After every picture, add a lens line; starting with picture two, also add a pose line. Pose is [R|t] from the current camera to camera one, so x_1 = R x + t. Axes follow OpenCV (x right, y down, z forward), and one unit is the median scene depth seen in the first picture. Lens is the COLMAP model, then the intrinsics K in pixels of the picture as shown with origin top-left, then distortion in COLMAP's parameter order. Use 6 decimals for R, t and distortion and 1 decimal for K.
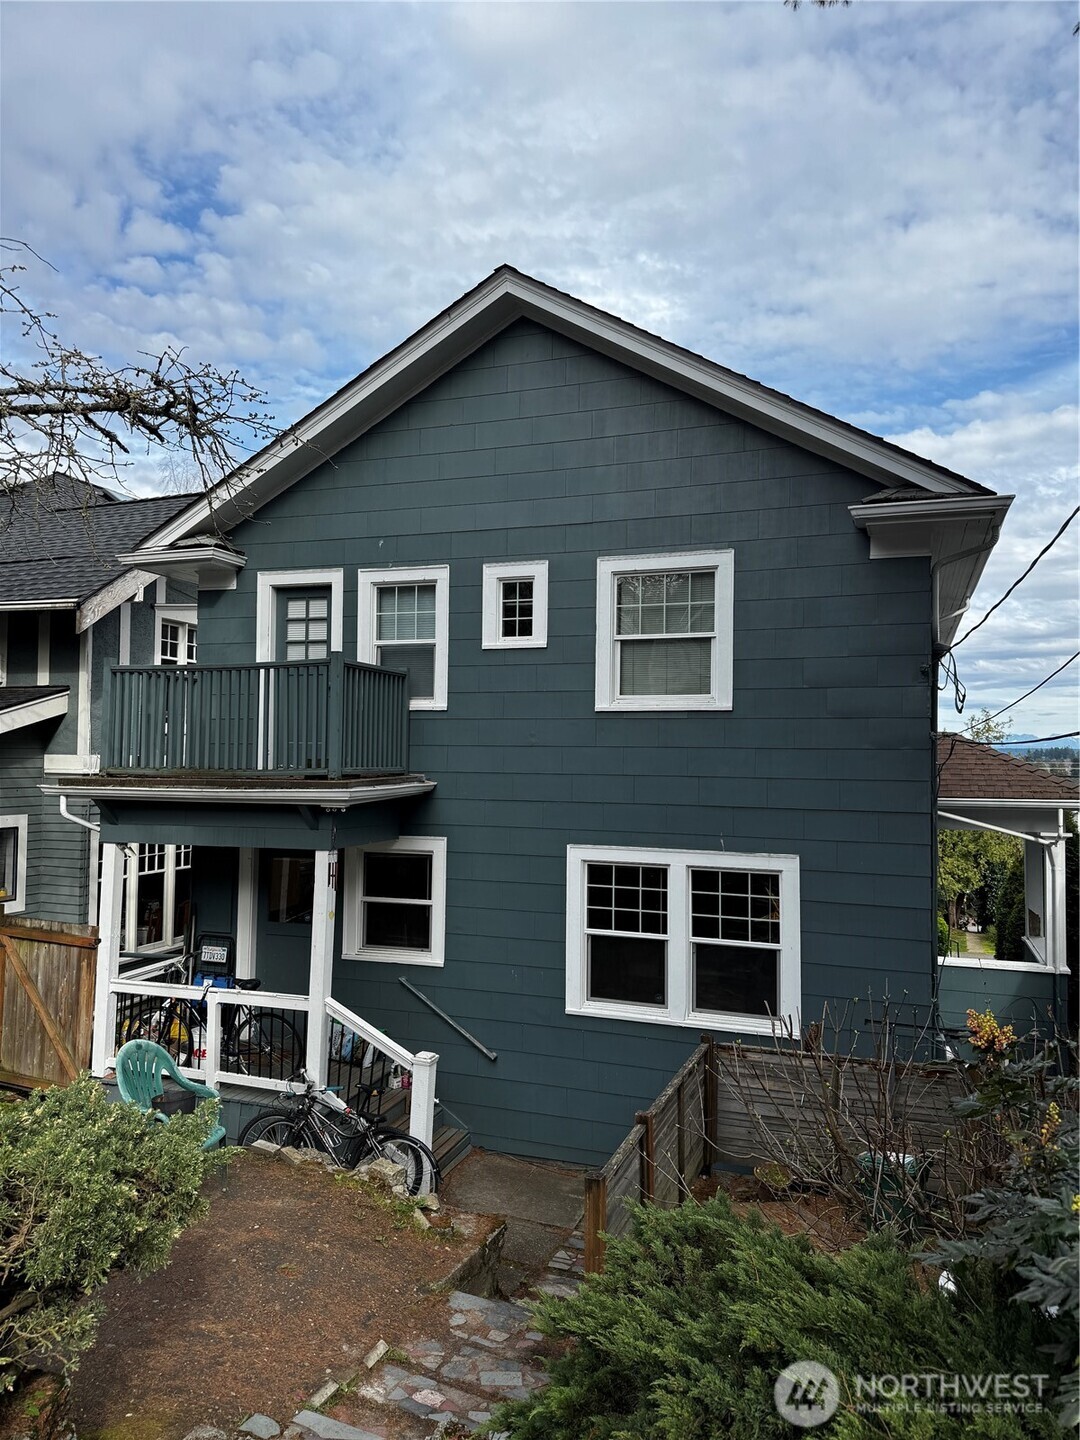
lens RADIAL K [[1009.4, 0, 528.8], [0, 1009.4, 729.3], [0, 0, 1]] dist [0.085535, -0.019772]
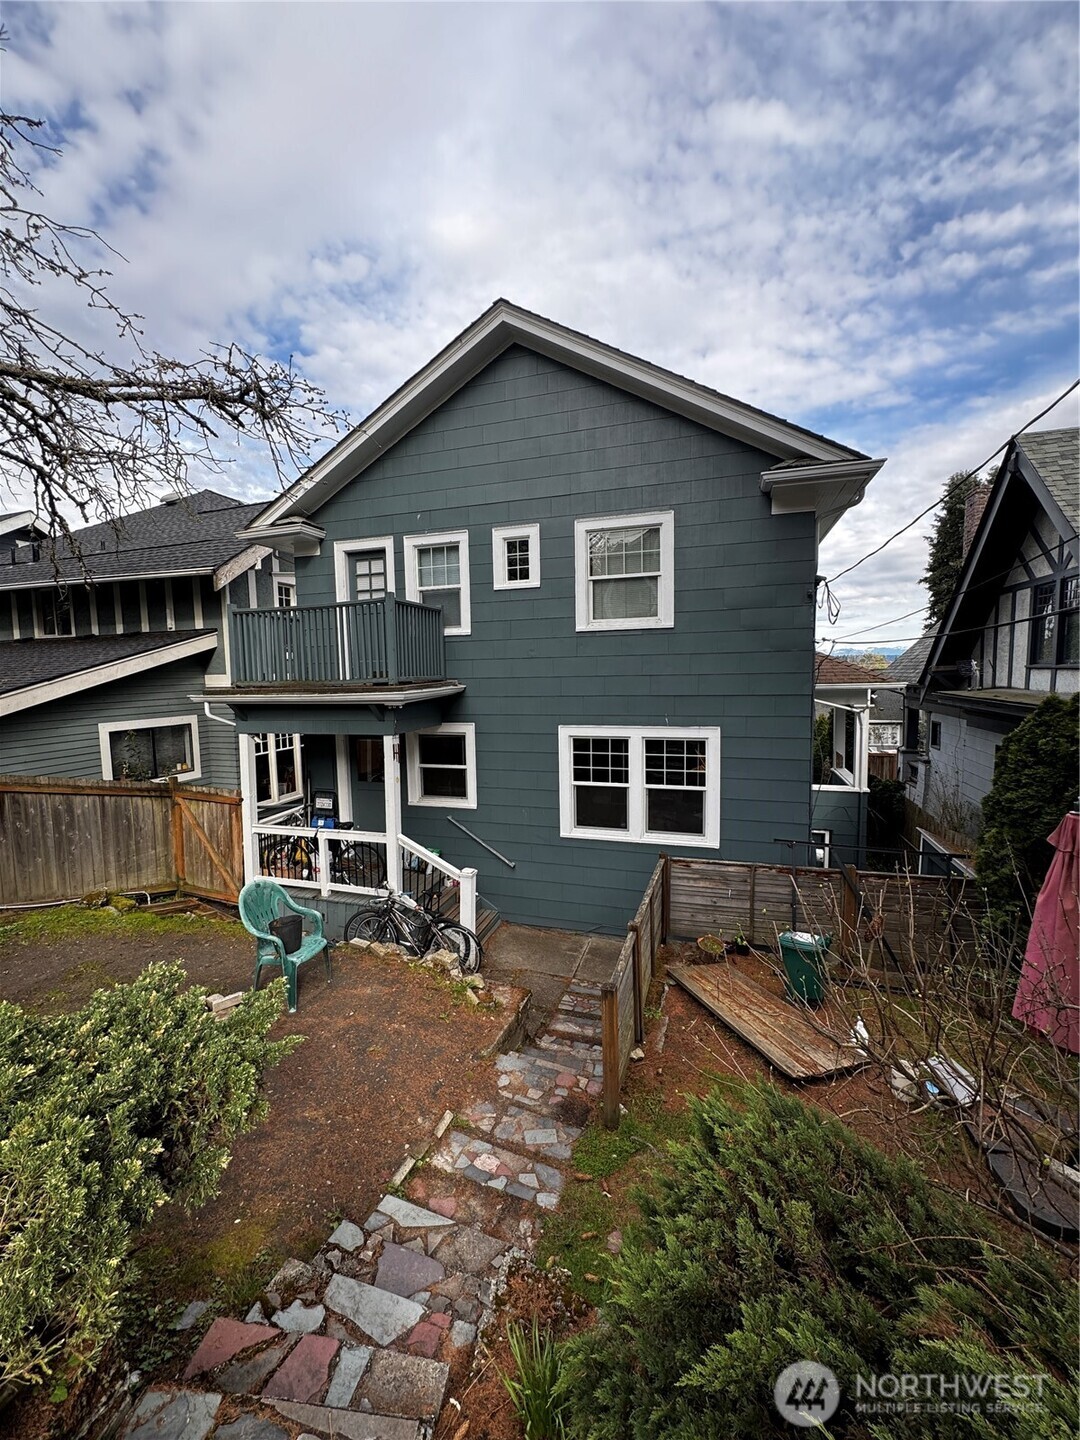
lens RADIAL K [[575.5, 0, 541.8], [0, 575.5, 720.9], [0, 0, 1]] dist [0.003047, 0.000402]
pose [[0.998546, -0.034944, 0.041044, -0.019678], [0.029937, 0.992699, 0.116846, 0.010760], [-0.044828, -0.115448, 0.992302, 0.181396]]
